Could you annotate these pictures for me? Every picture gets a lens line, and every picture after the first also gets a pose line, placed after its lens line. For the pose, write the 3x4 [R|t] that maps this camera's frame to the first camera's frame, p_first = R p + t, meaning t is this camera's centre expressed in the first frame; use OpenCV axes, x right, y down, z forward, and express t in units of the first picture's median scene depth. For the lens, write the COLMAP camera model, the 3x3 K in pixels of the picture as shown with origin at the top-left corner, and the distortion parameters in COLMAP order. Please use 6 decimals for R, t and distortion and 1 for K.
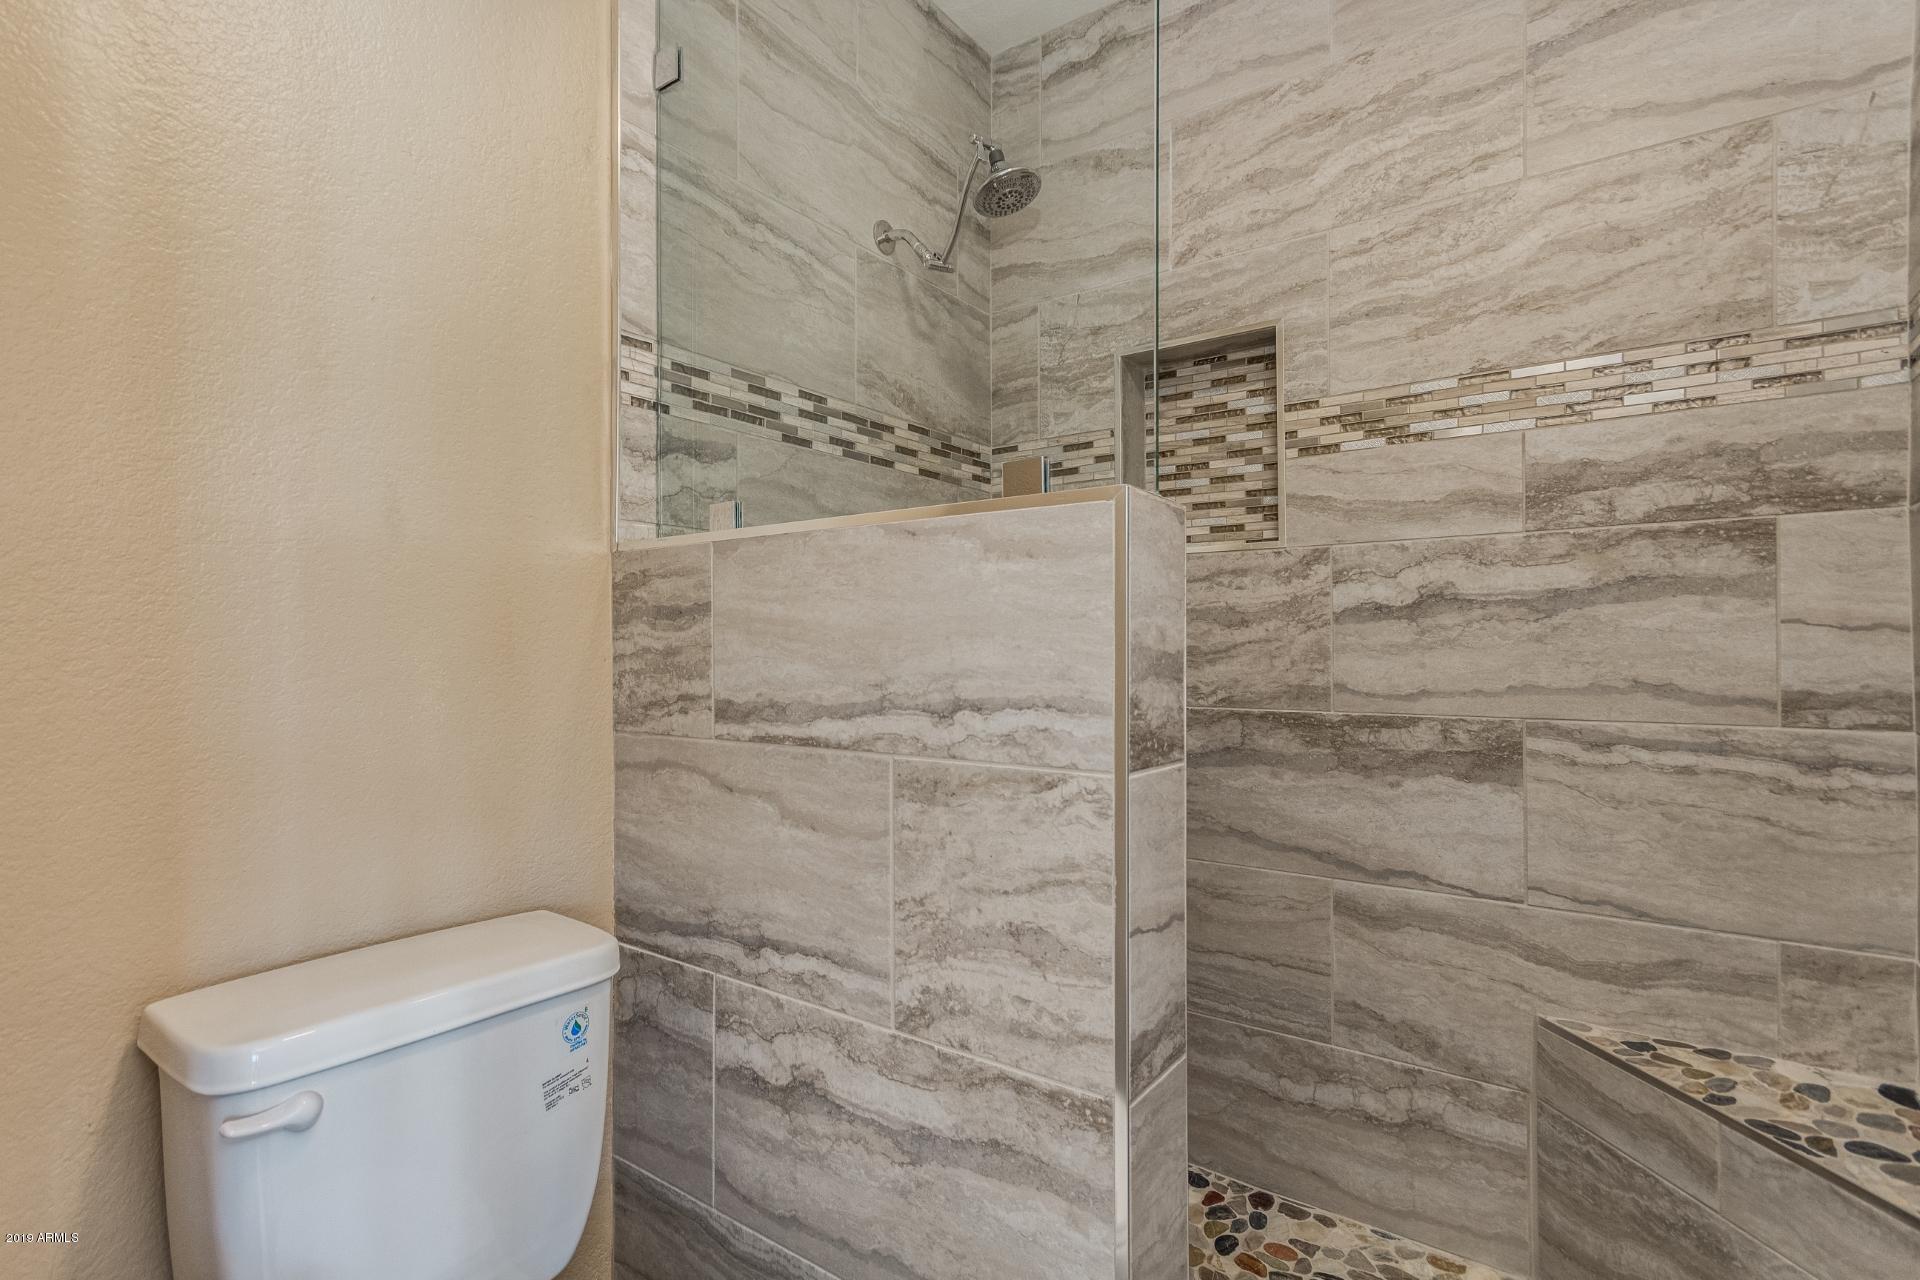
lens RADIAL K [[872.2, 0, 967.9], [0, 872.2, 657.0], [0, 0, 1]] dist [0.008551, 0.000705]
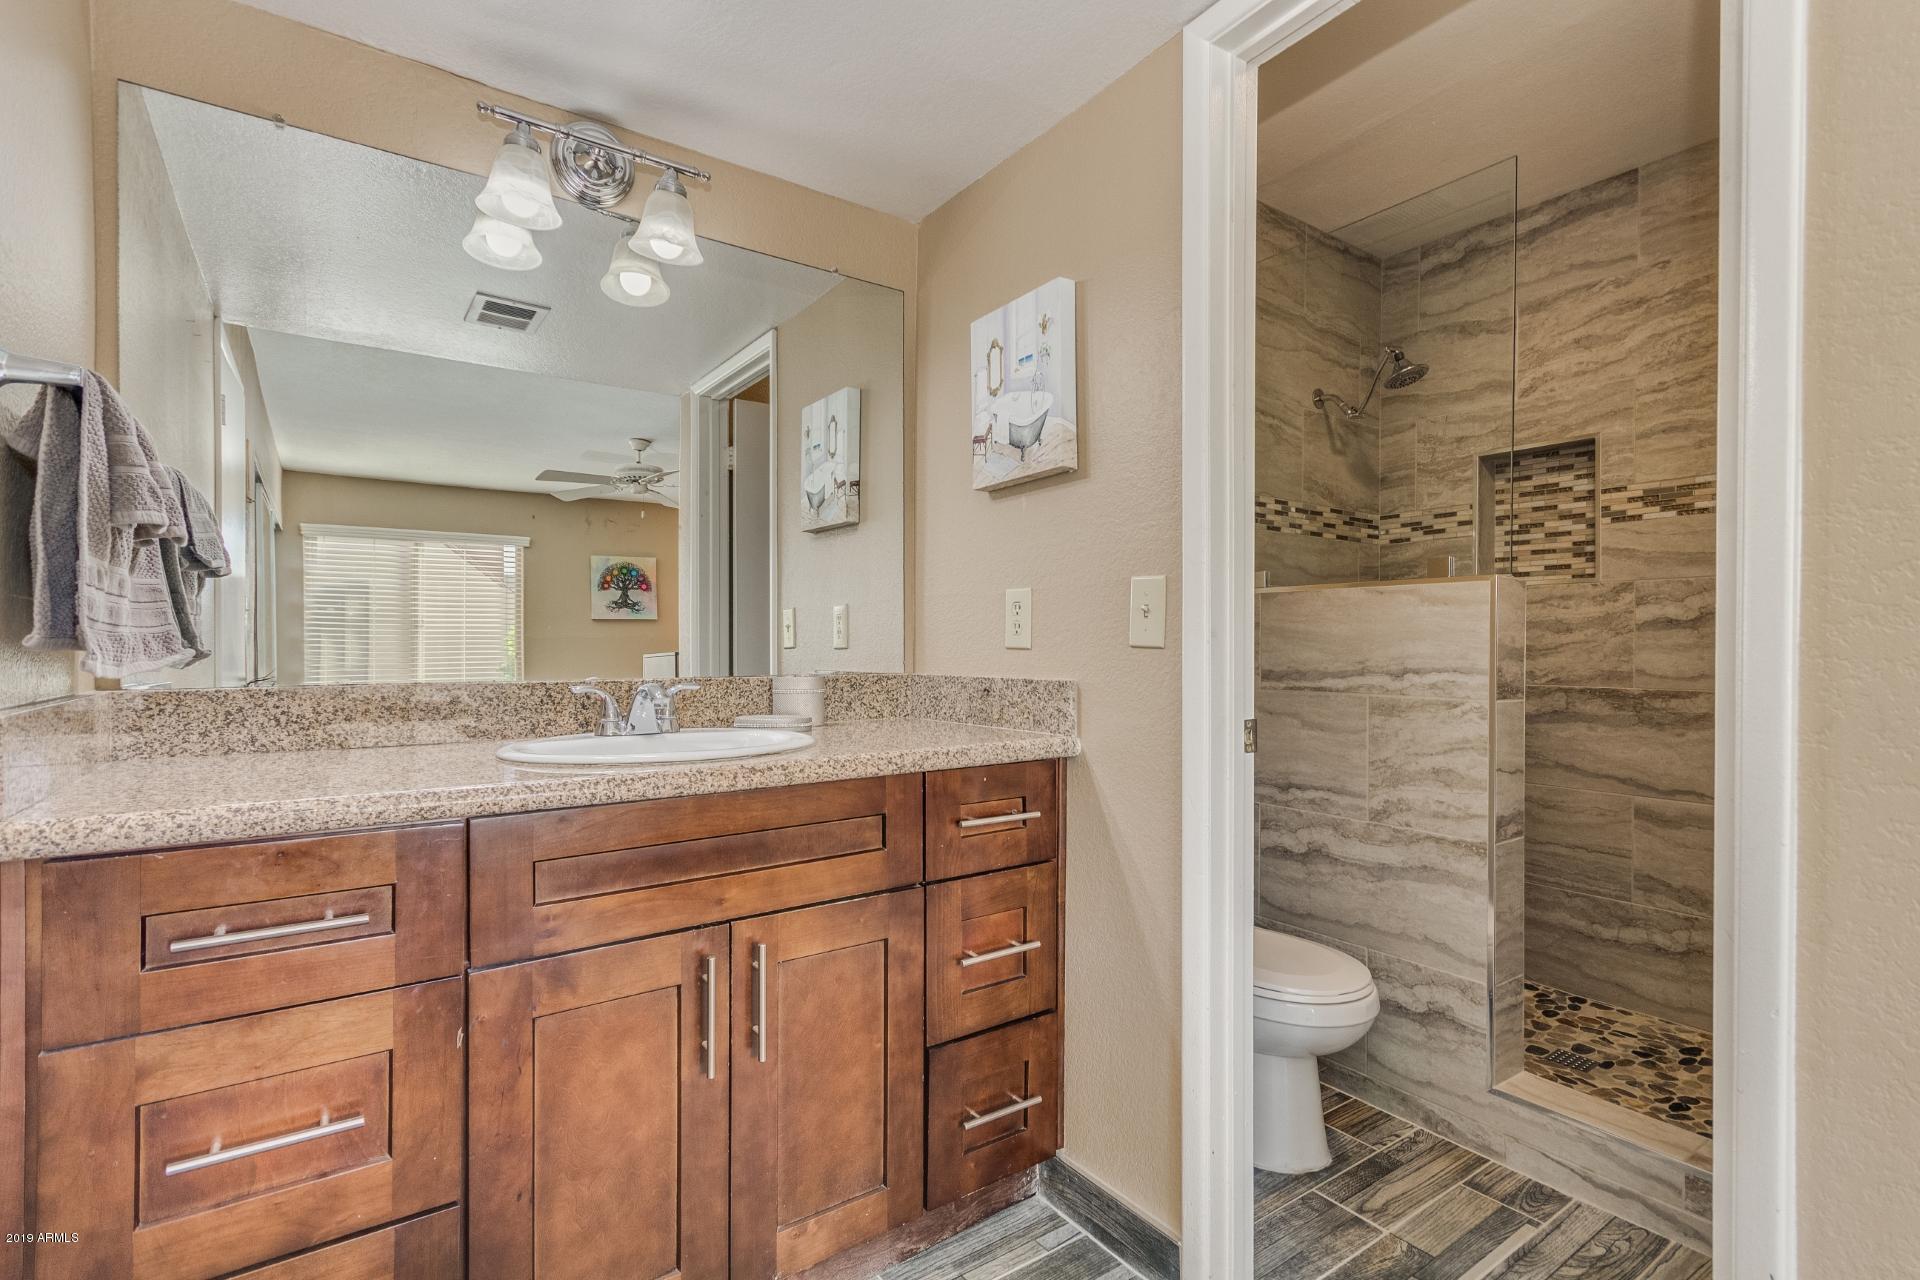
lens RADIAL K [[872.2, 0, 967.9], [0, 872.2, 657.0], [0, 0, 1]] dist [0.008551, 0.000705]
pose [[0.948882, 0.008967, -0.315502, -0.210136], [-0.008520, 0.999960, 0.002796, 0.013227], [0.315515, 0.000035, 0.948921, -0.832329]]
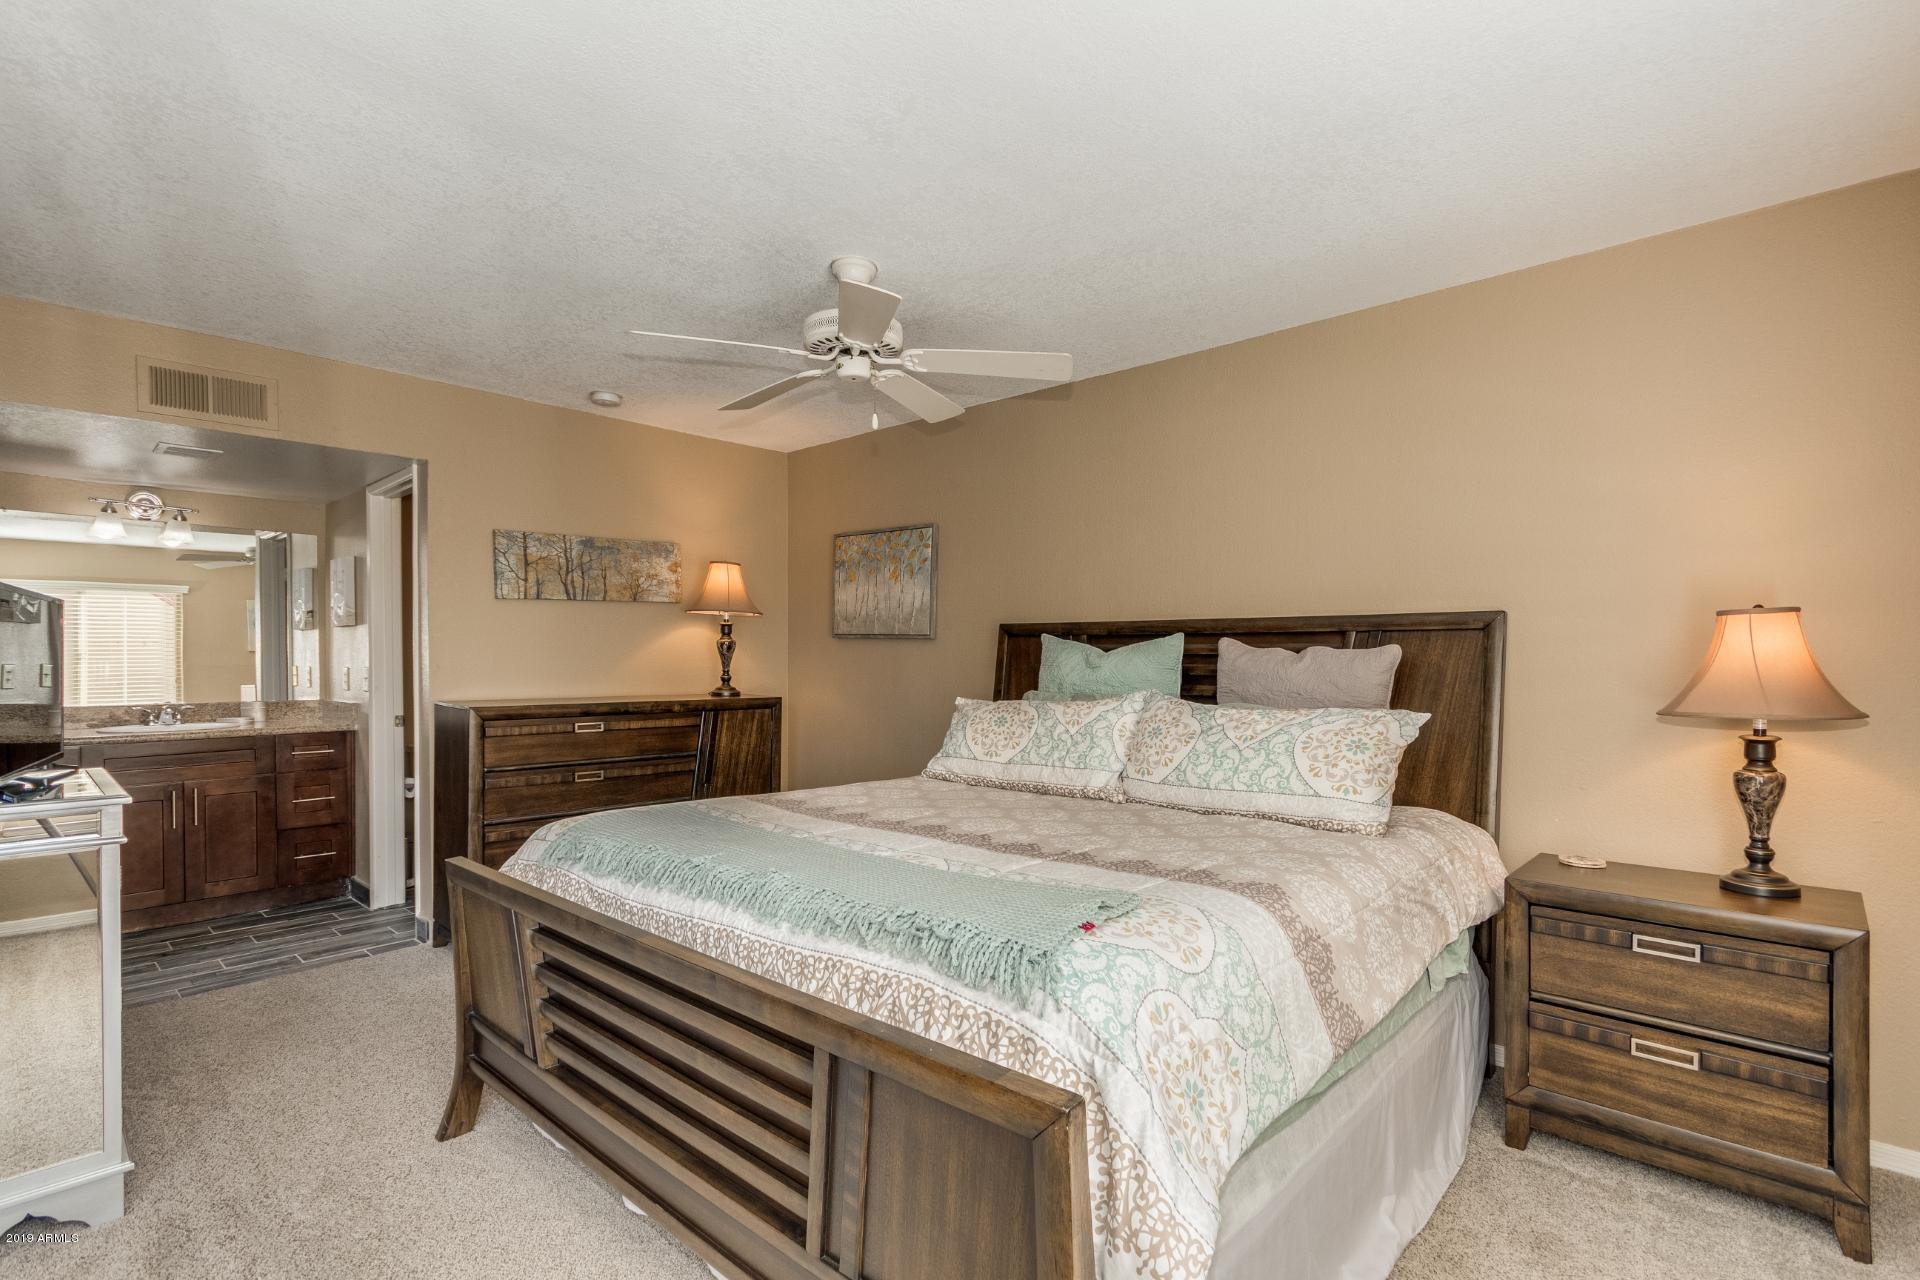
lens RADIAL K [[872.2, 0, 967.9], [0, 872.2, 657.0], [0, 0, 1]] dist [0.008551, 0.000705]
pose [[0.995356, 0.002291, -0.096235, 3.306091], [-0.003394, 0.999930, -0.011302, -0.149679], [0.096203, 0.011577, 0.995294, -3.631113]]
